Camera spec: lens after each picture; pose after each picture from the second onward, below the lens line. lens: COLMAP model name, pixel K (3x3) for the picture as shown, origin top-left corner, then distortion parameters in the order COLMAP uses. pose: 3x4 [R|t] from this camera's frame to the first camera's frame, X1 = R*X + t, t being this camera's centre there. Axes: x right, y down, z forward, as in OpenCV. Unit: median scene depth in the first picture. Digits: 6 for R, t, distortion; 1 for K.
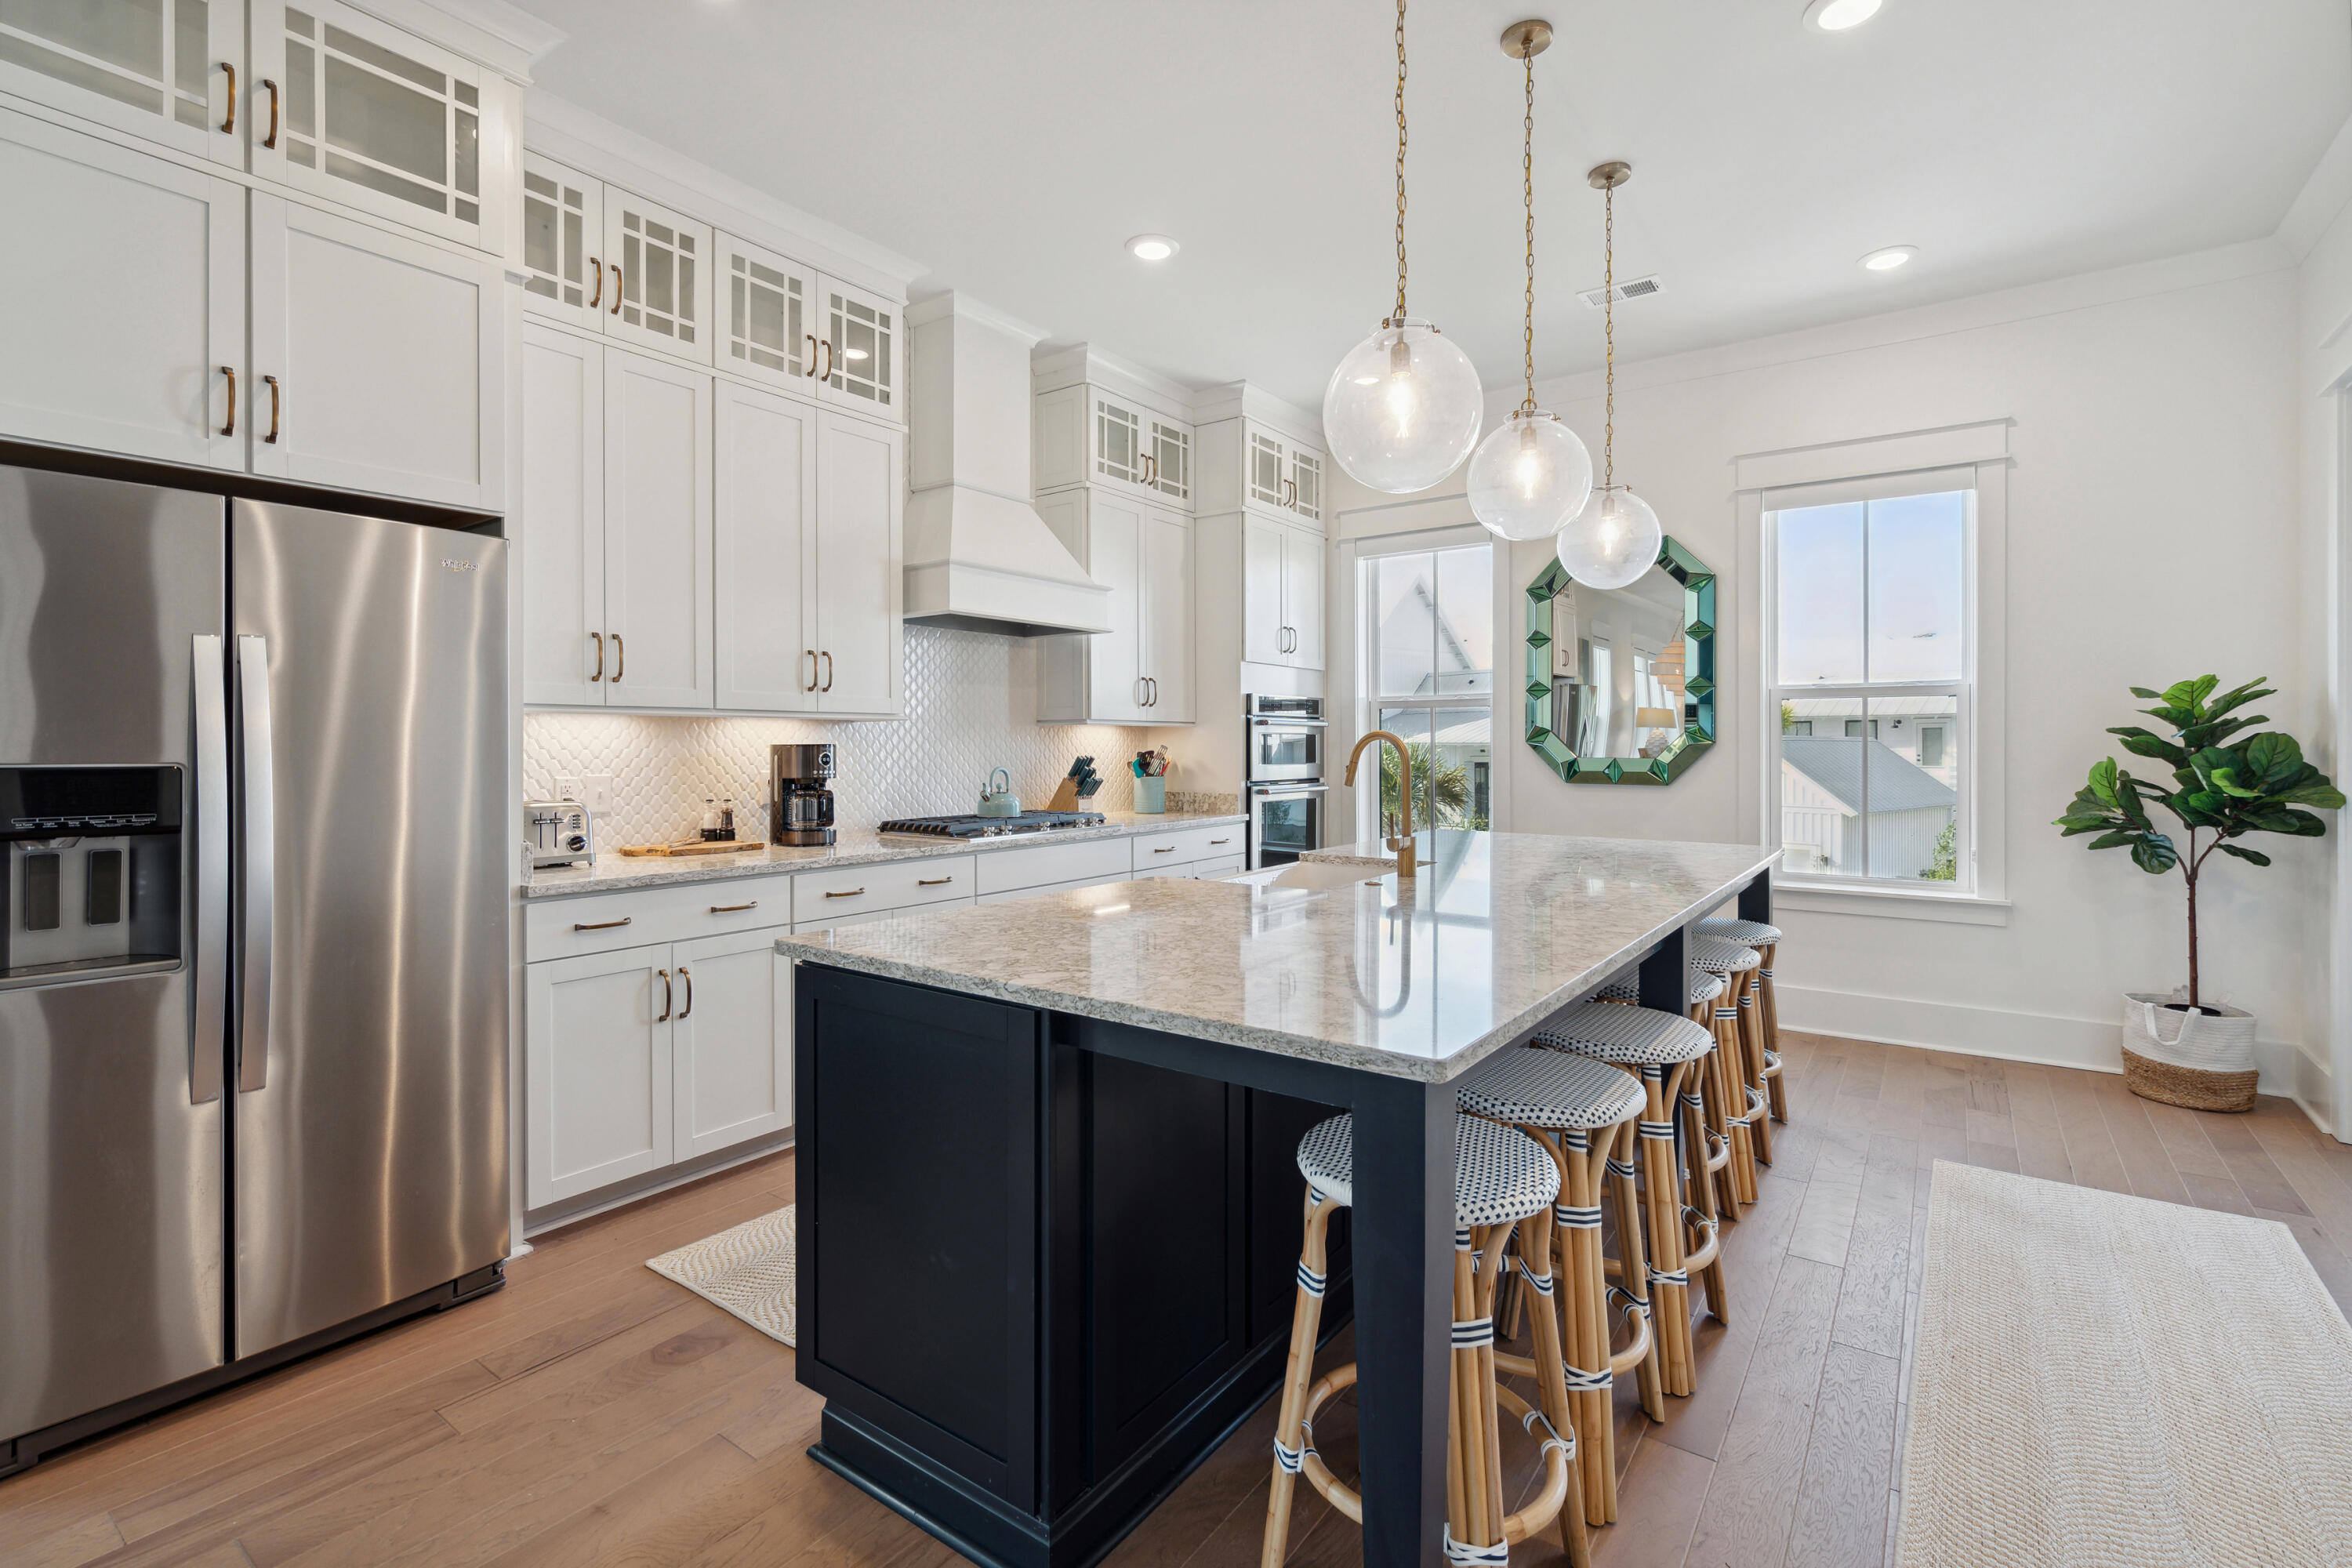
lens RADIAL K [[1062.0, 0, 1187.2], [0, 1062.0, 758.0], [0, 0, 1]] dist [-0.000210, 0.000120]
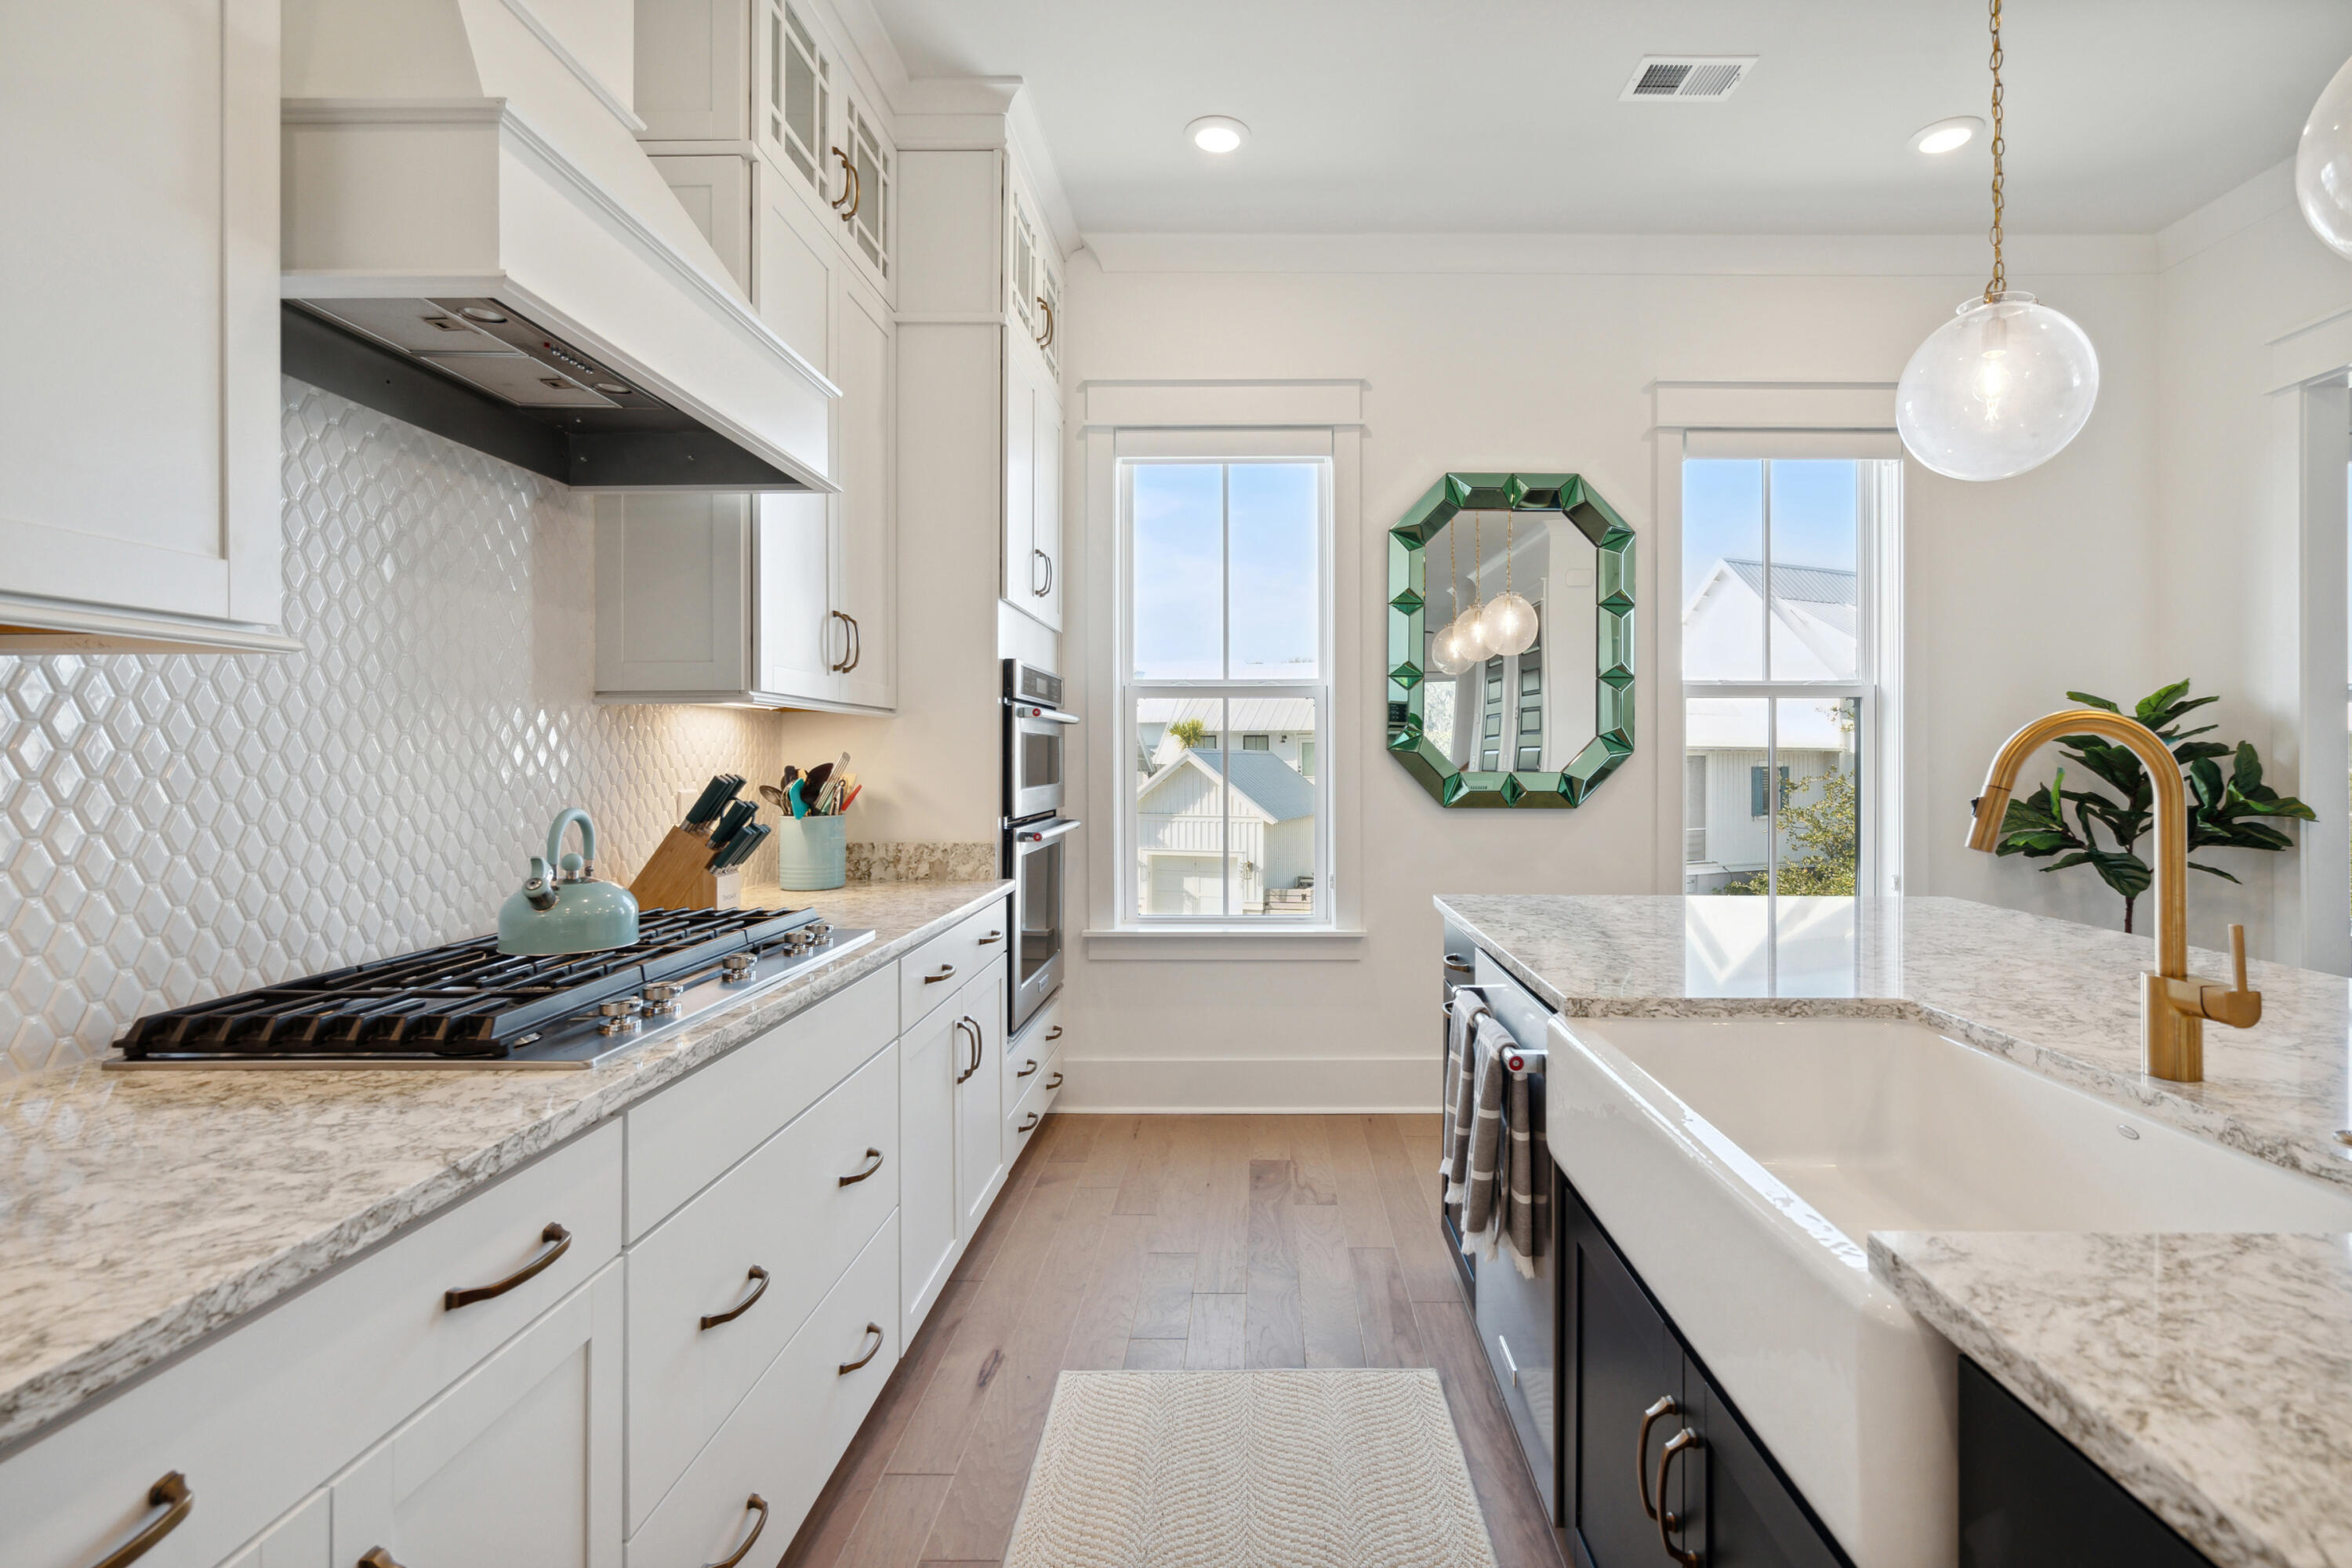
lens RADIAL K [[1097.3, 0, 1239.8], [0, 1097.3, 751.9], [0, 0, 1]] dist [0.001155, 0.000249]
pose [[0.816524, 0.005110, 0.577289, -0.186591], [0.004790, 0.999866, -0.015625, -0.003432], [-0.577292, 0.015524, 0.816390, 0.511853]]
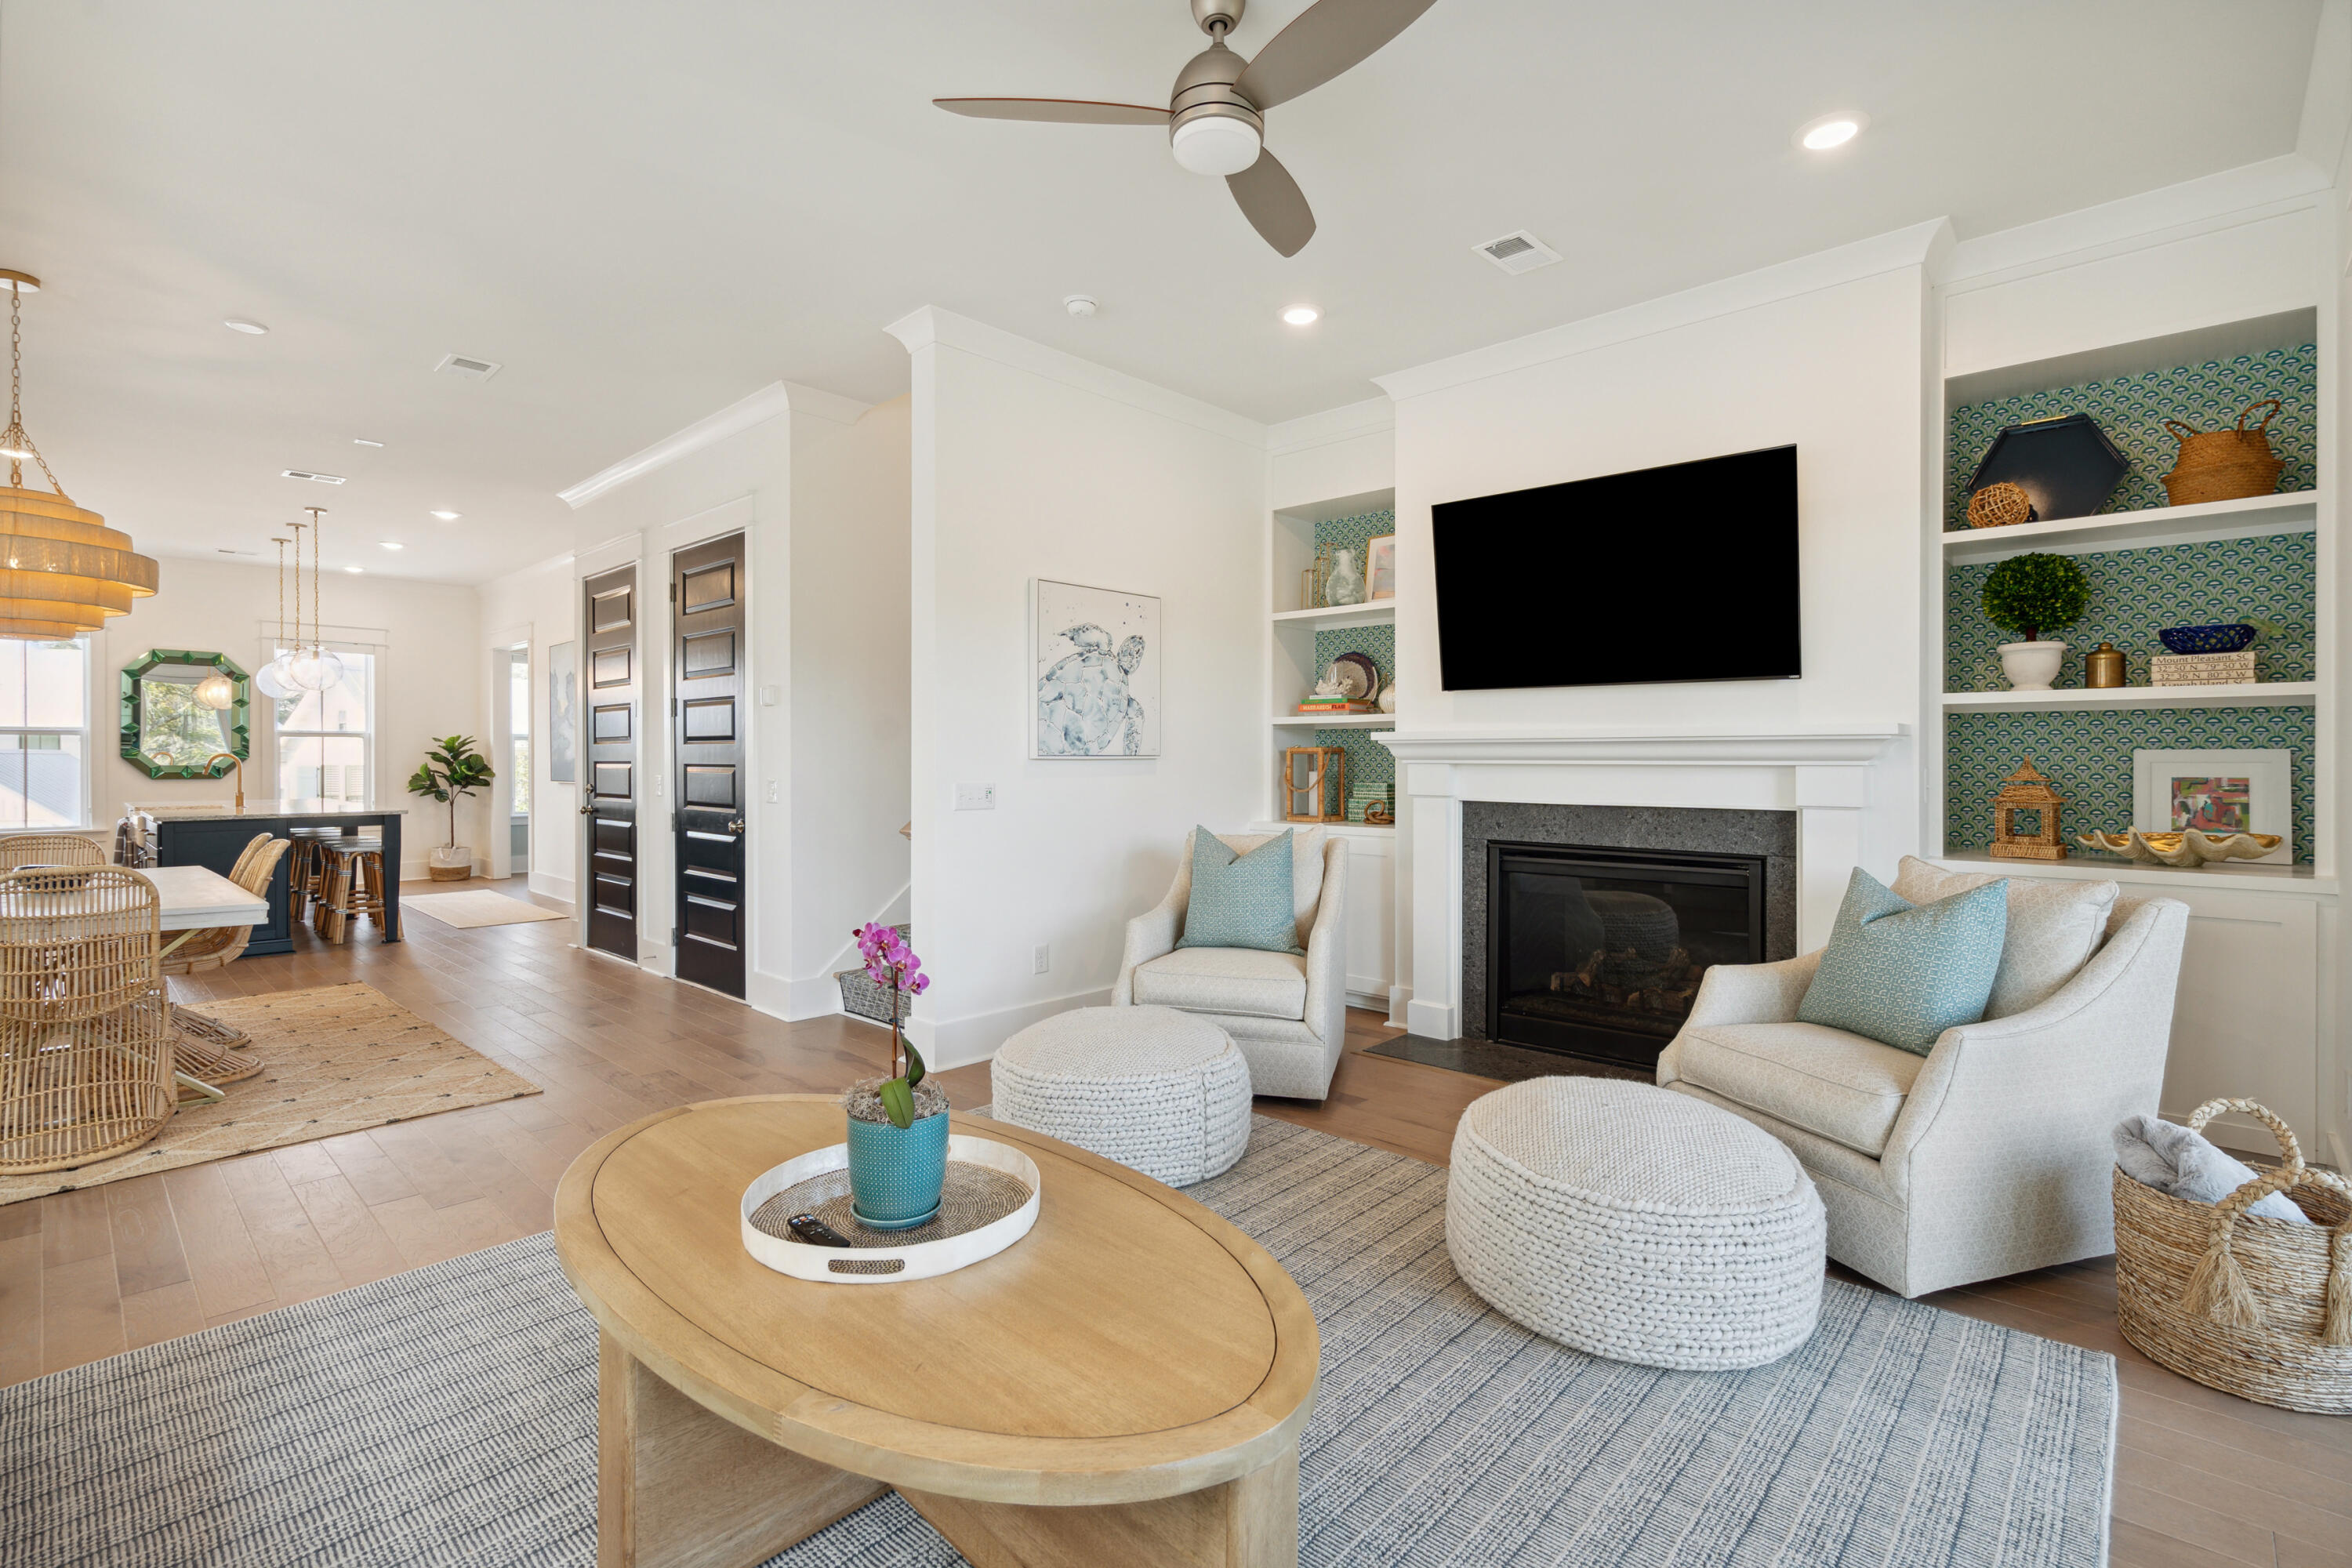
lens RADIAL K [[1062.0, 0, 1187.2], [0, 1062.0, 758.0], [0, 0, 1]] dist [-0.000210, 0.000120]
pose [[0.113236, 0.003253, 0.993563, -1.335015], [0.012144, 0.999915, -0.004658, 0.019647], [-0.993494, 0.012594, 0.113187, -1.038671]]
